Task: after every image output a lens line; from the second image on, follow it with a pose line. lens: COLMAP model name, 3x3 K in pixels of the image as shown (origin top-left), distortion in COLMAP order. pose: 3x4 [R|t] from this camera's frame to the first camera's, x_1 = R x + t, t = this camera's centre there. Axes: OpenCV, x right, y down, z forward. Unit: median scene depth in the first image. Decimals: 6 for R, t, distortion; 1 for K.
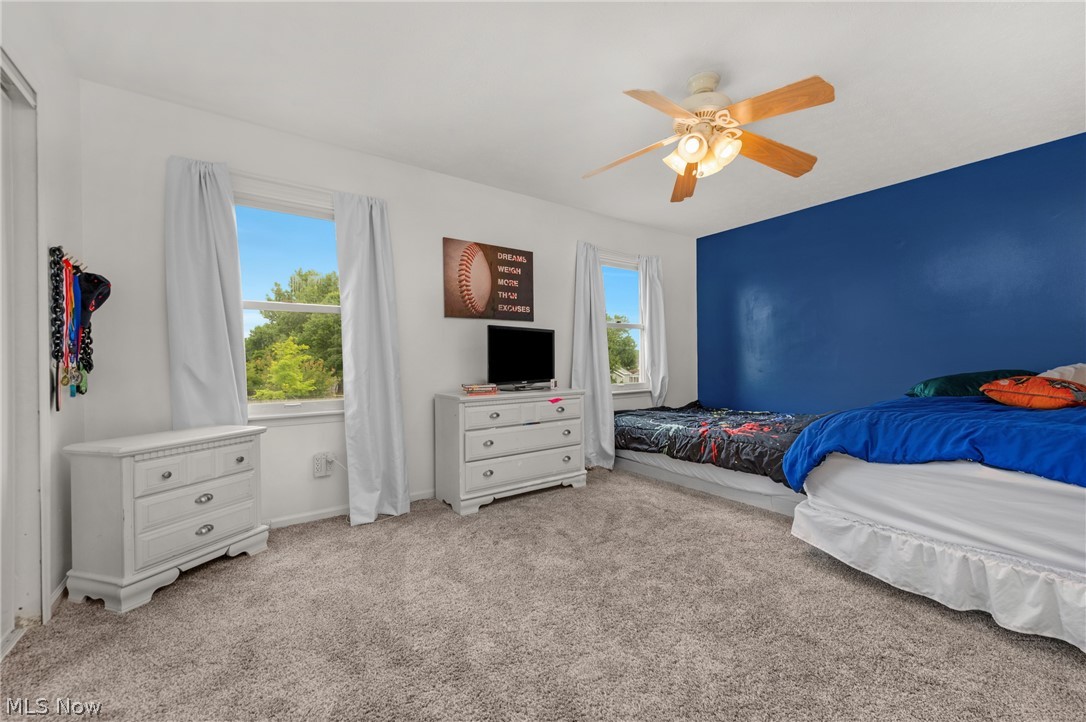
lens RADIAL K [[429.2, 0, 544.2], [0, 429.2, 362.4], [0, 0, 1]] dist [0.015559, -0.002055]
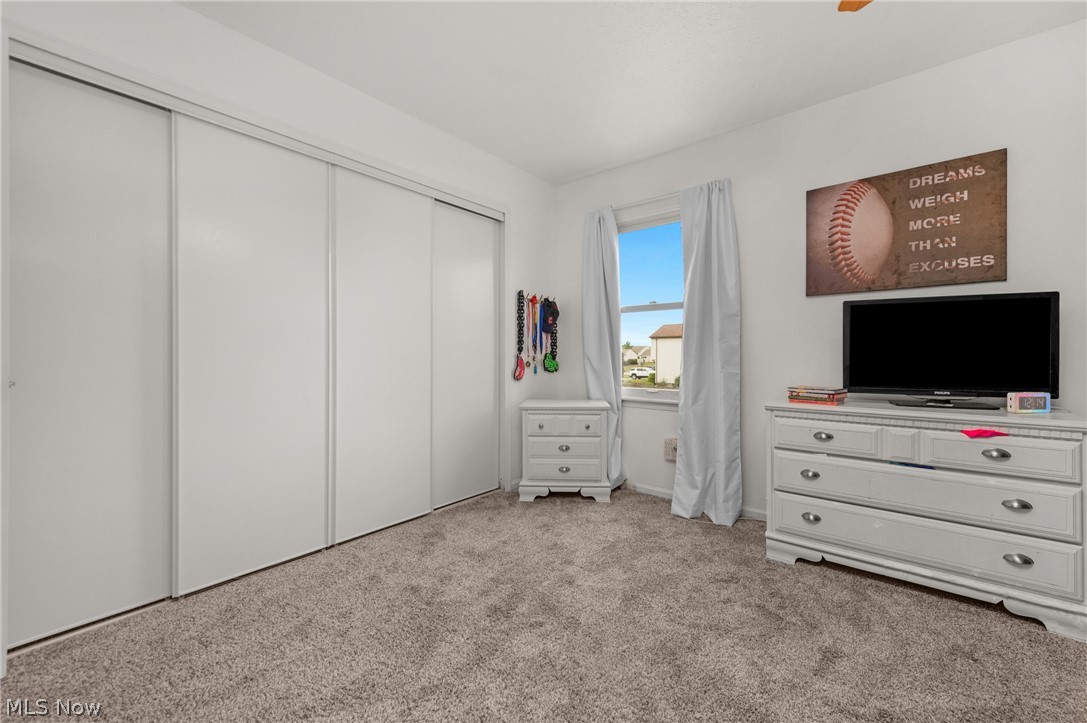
lens RADIAL K [[429.6, 0, 564.5], [0, 429.6, 351.6], [0, 0, 1]] dist [0.015559, -0.002055]
pose [[0.284831, 0.007475, -0.958549, 0.429323], [-0.001291, 0.999972, 0.007414, -0.014740], [0.958577, -0.000874, 0.284833, 0.423105]]
